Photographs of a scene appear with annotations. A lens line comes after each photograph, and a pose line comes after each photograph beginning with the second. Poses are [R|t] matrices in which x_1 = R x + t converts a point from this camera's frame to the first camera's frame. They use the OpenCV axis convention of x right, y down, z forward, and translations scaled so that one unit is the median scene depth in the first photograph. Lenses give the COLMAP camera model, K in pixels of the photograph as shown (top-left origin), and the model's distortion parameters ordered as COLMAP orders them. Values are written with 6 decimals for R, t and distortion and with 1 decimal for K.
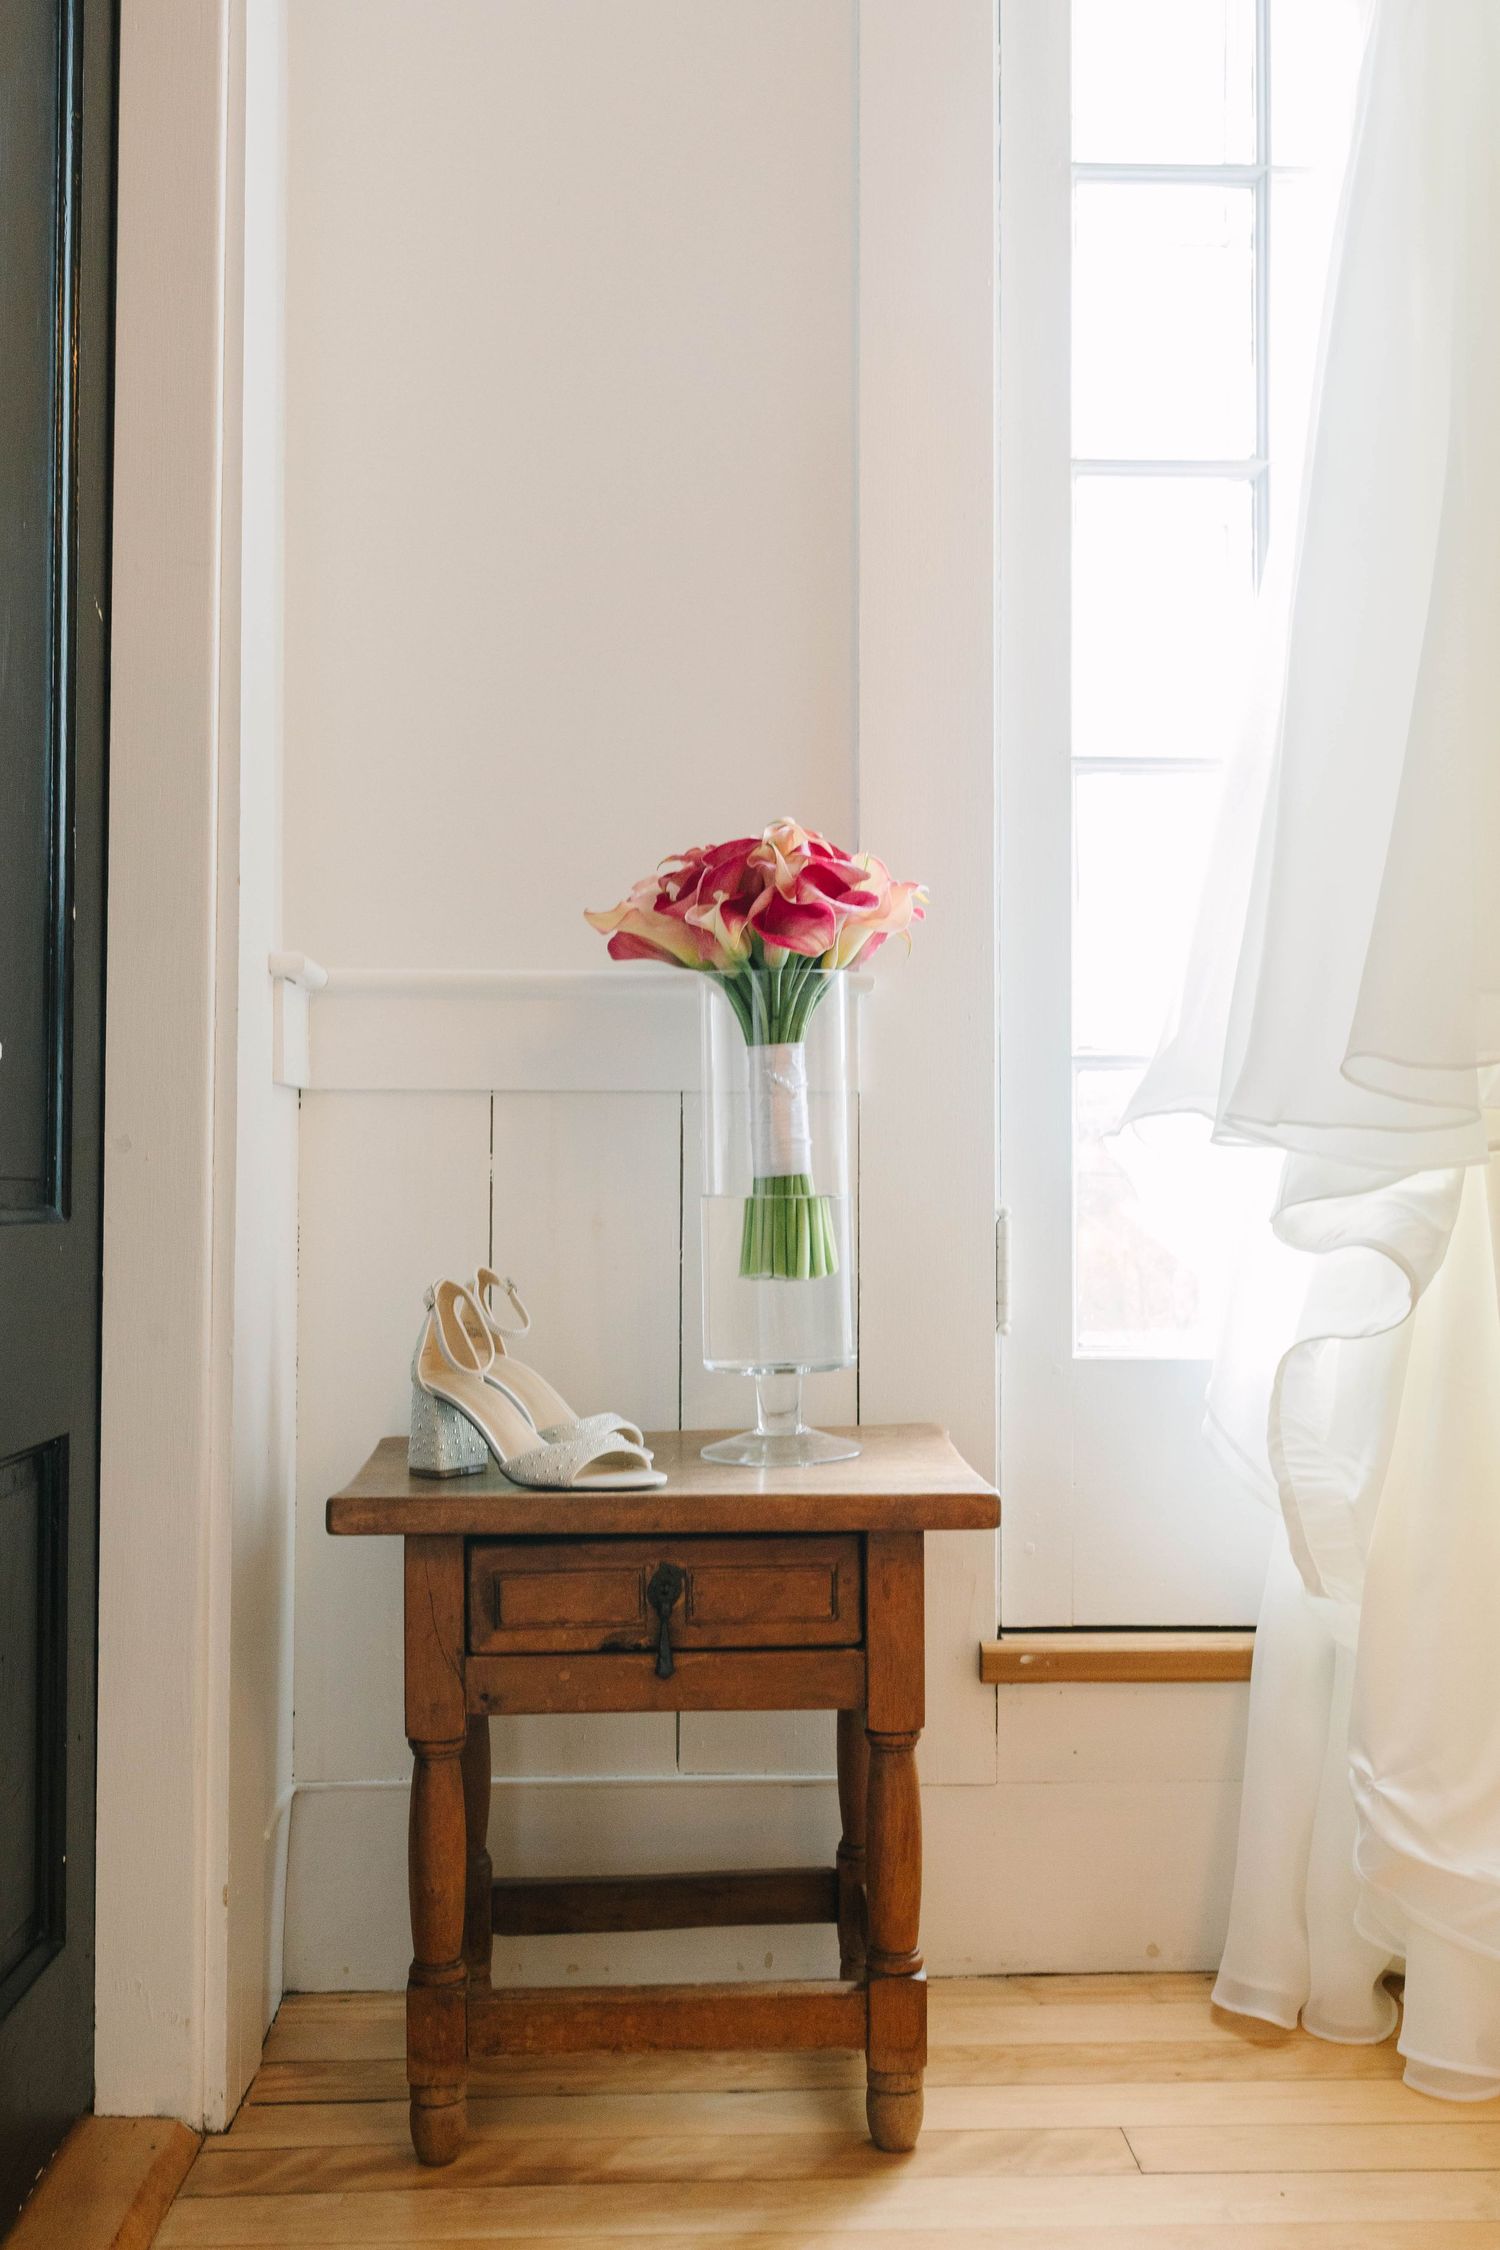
lens RADIAL K [[2219.5, 0, 750.0], [0, 2219.5, 1125.0], [0, 0, 1]] dist [-0.004605, 0.019505]
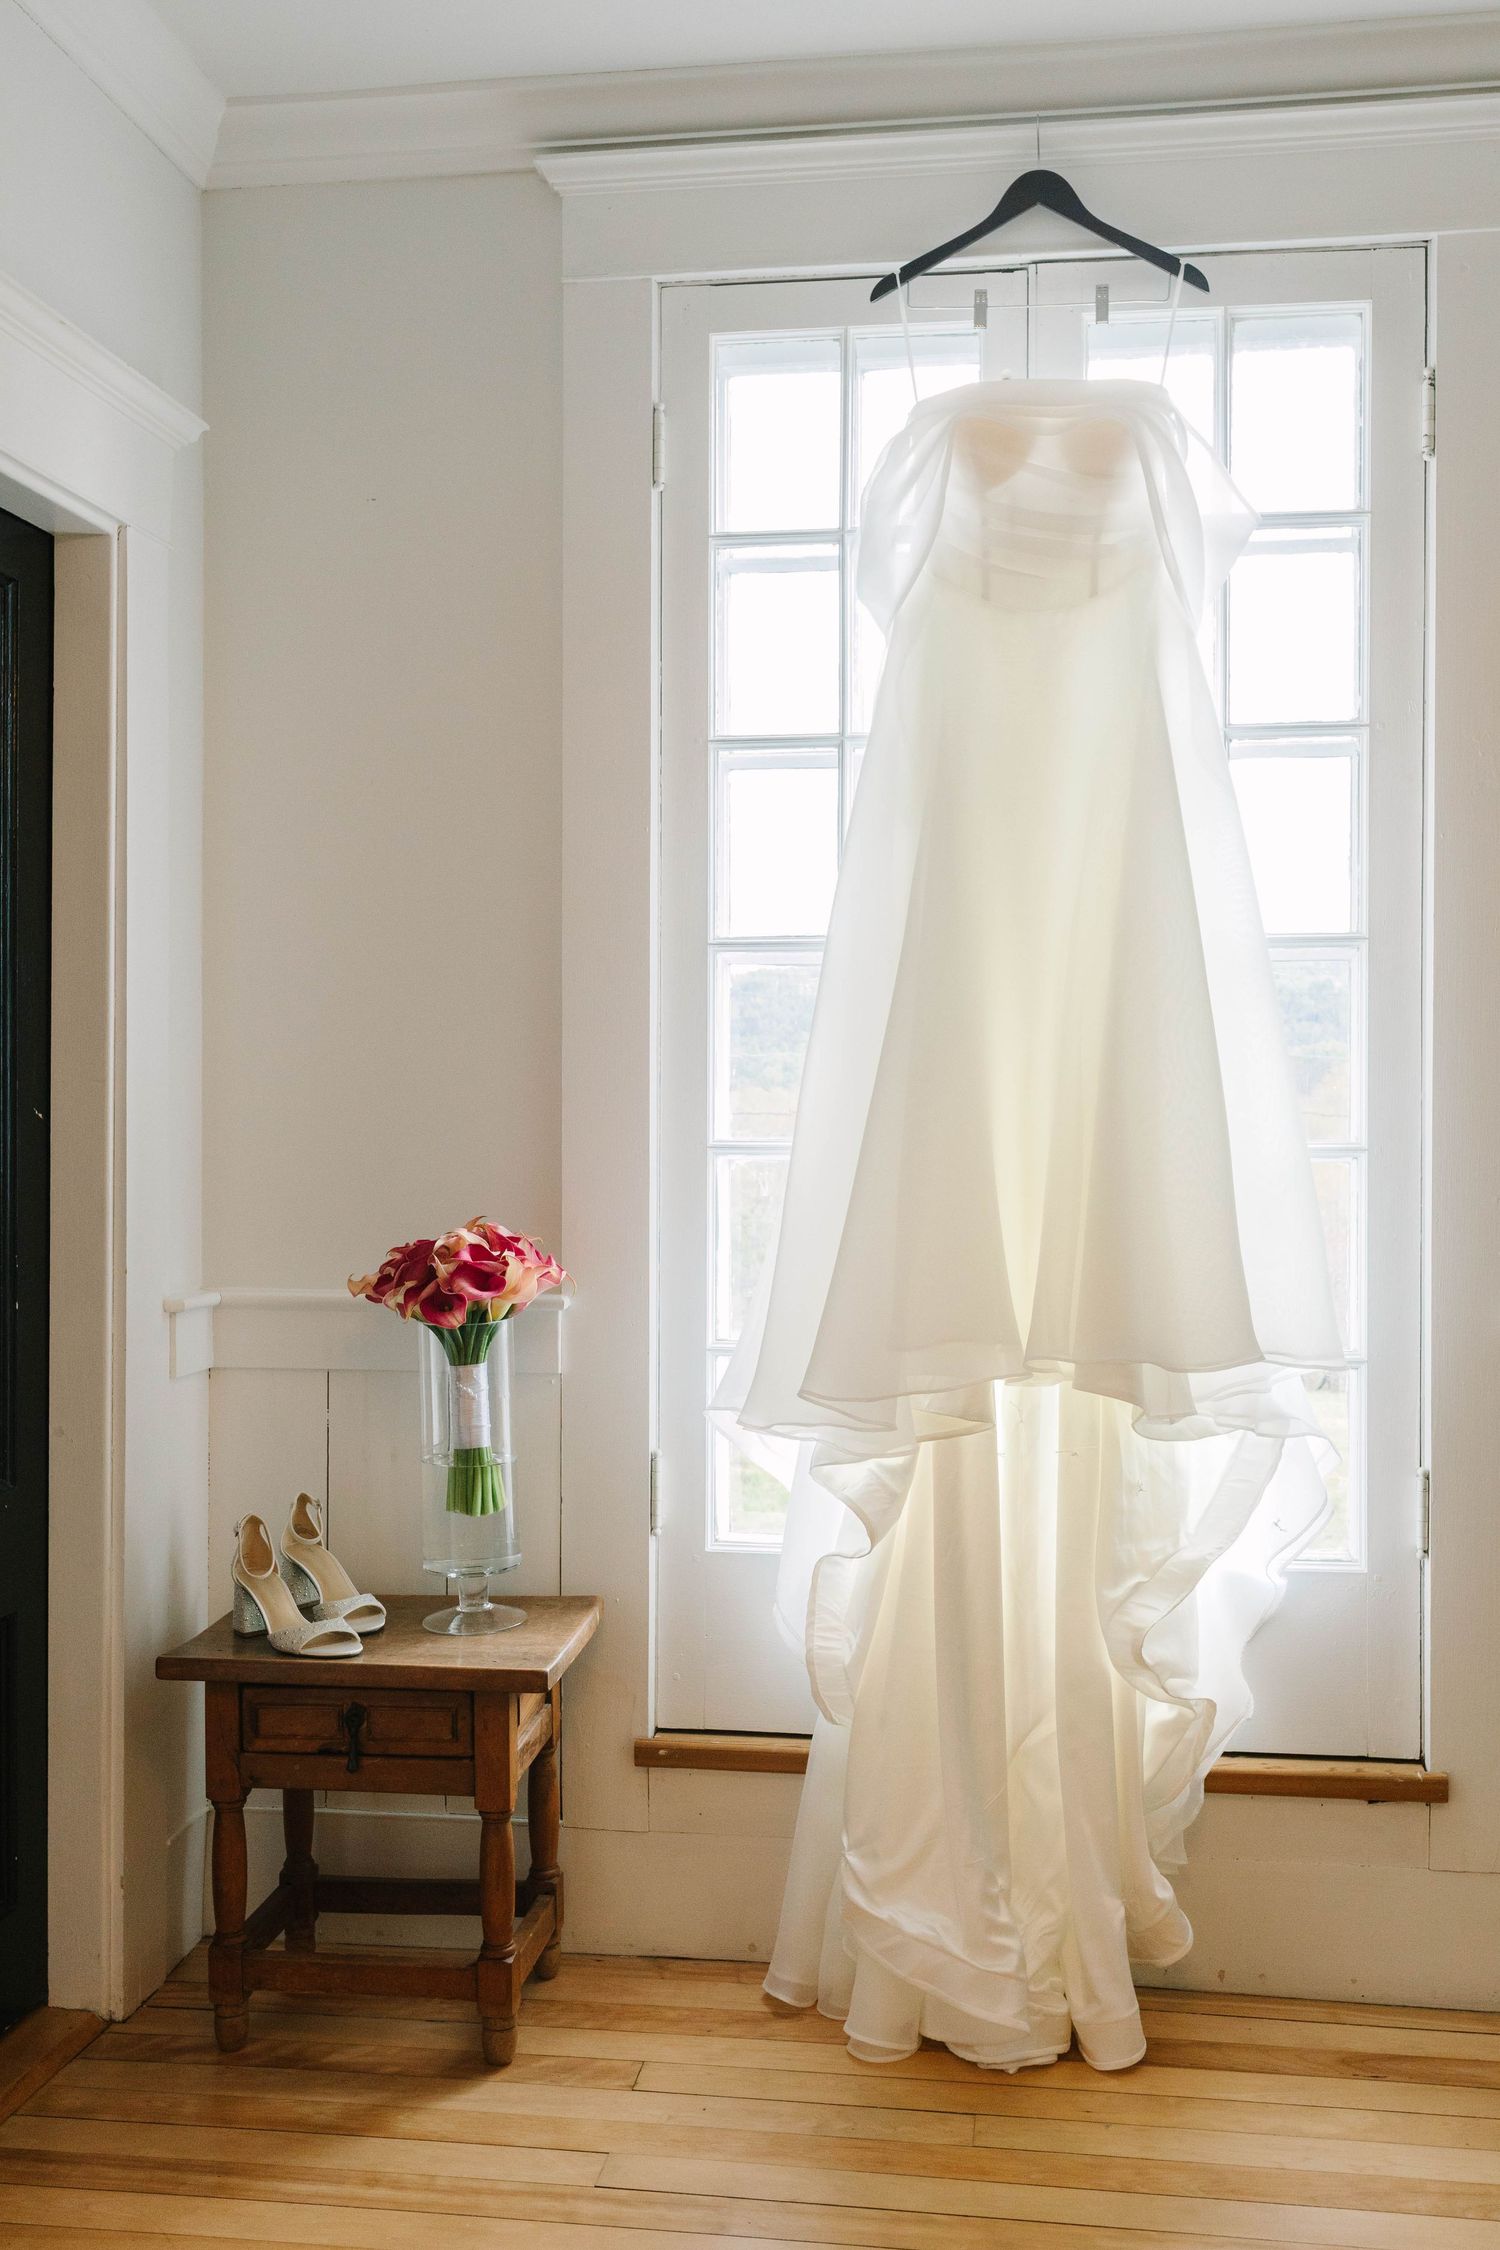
lens RADIAL K [[2184.2, 0, 750.0], [0, 2184.2, 1125.0], [0, 0, 1]] dist [0.003335, 0.009898]
pose [[0.983109, 0.001404, -0.183014, 0.520404], [0.005002, 0.999391, 0.034540, -0.272510], [0.182951, -0.034872, 0.982503, -0.502573]]
